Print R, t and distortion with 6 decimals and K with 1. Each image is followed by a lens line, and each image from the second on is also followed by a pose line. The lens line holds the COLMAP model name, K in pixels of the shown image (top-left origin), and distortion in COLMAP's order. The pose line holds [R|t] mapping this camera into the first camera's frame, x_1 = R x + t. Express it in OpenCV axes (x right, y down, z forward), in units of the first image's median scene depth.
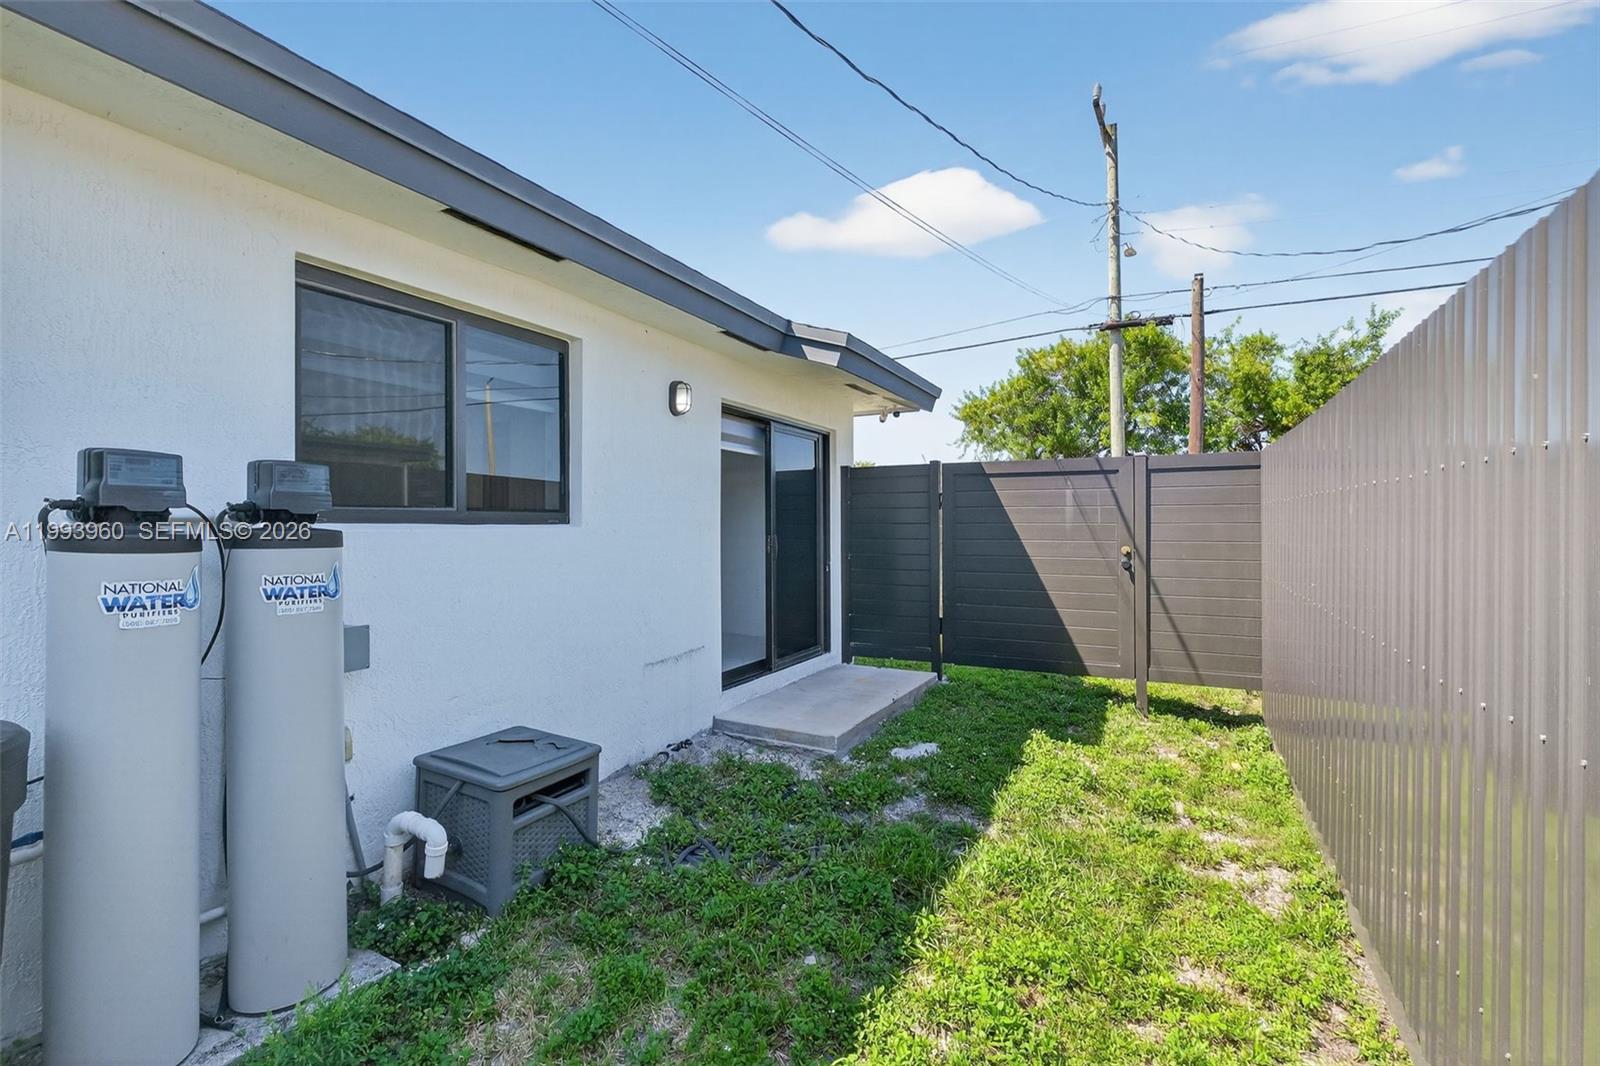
lens RADIAL K [[694.9, 0, 800.0], [0, 694.9, 533.0], [0, 0, 1]] dist [-0.000691, 0.000475]
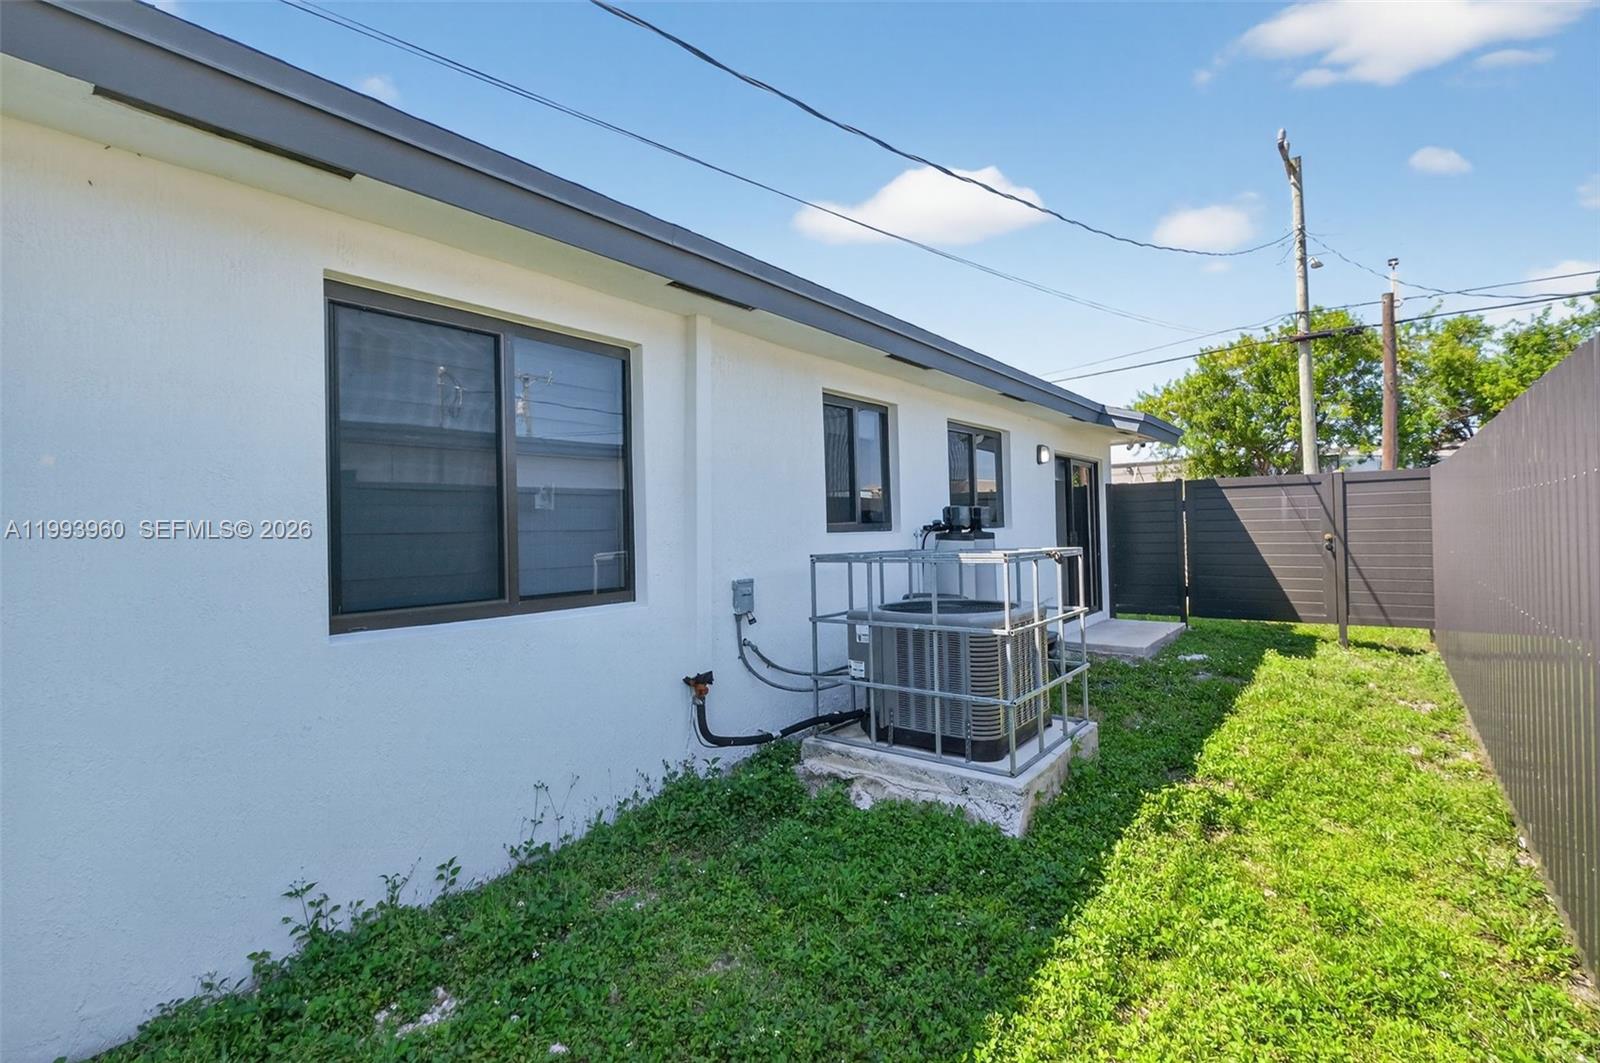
lens RADIAL K [[694.5, 0, 800.0], [0, 694.5, 531.5], [0, 0, 1]] dist [0.000218, -0.008441]
pose [[0.980174, -0.020416, -0.197083, -0.122979], [0.019928, 0.999791, -0.004456, -0.001024], [0.197133, 0.000440, 0.980377, -0.239454]]
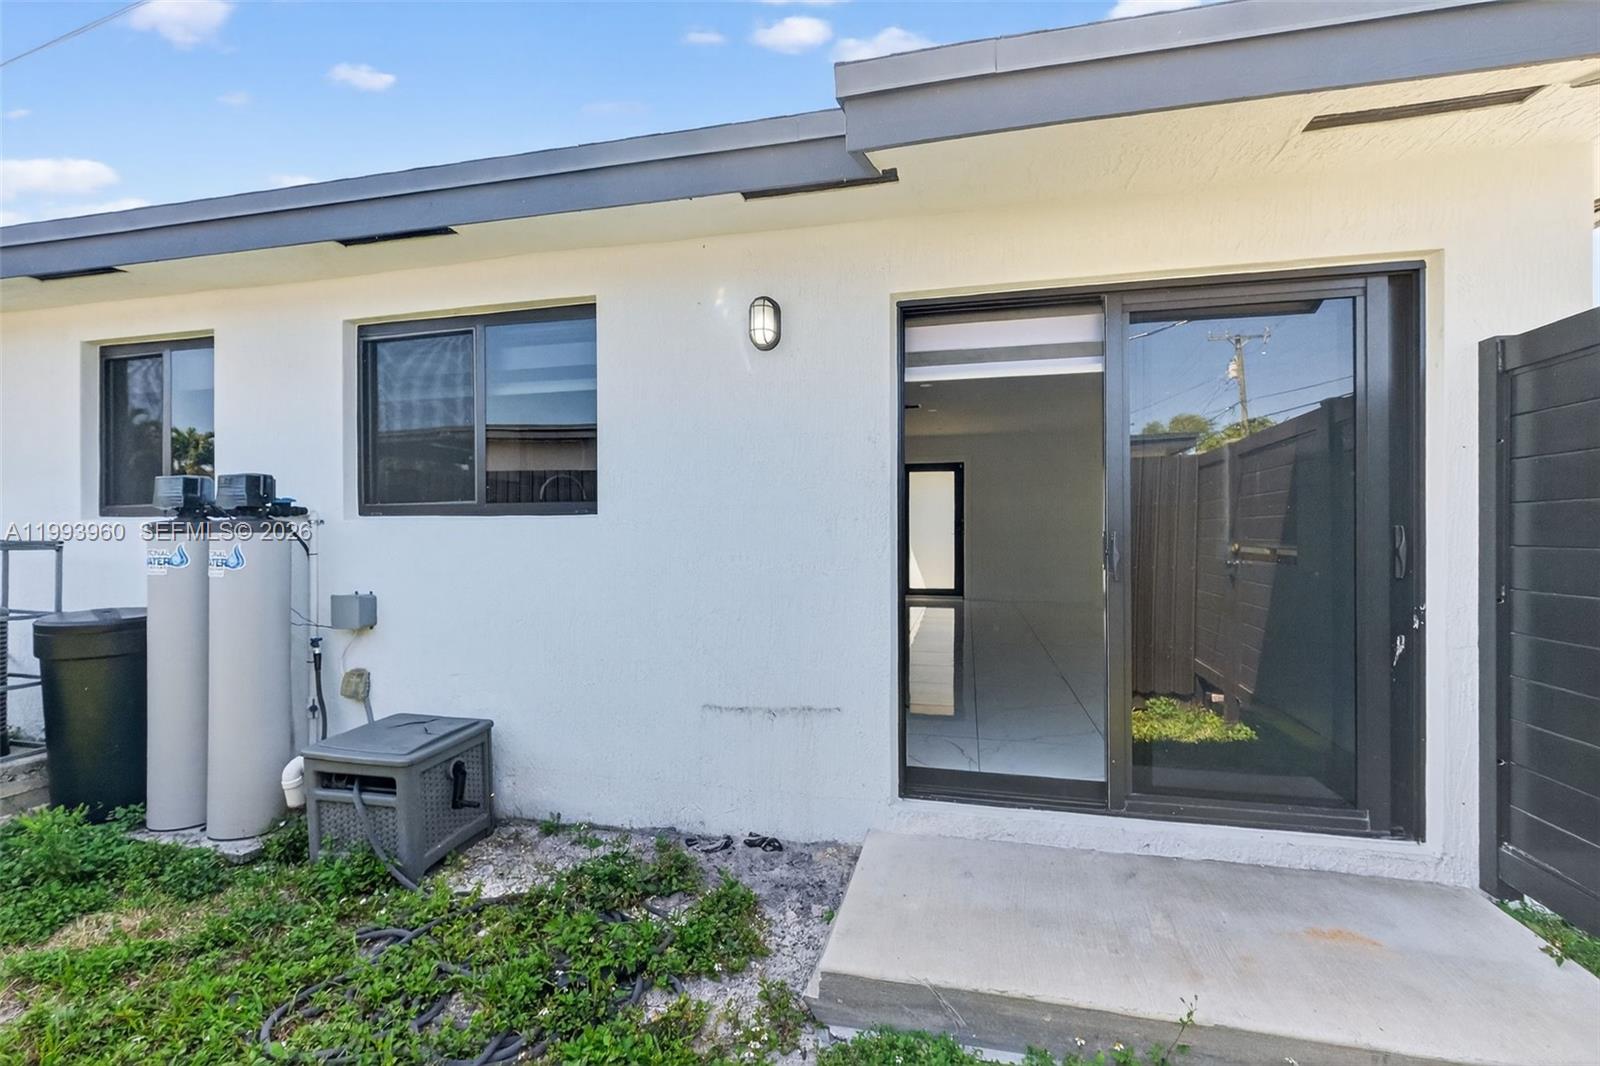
lens RADIAL K [[712.0, 0, 799.0], [0, 712.0, 531.1], [0, 0, 1]] dist [0.001581, 0.000606]
pose [[0.243686, 0.018003, -0.969687, 0.122130], [-0.002812, 0.999837, 0.017857, -0.001696], [0.969850, -0.001625, 0.243697, 0.211815]]
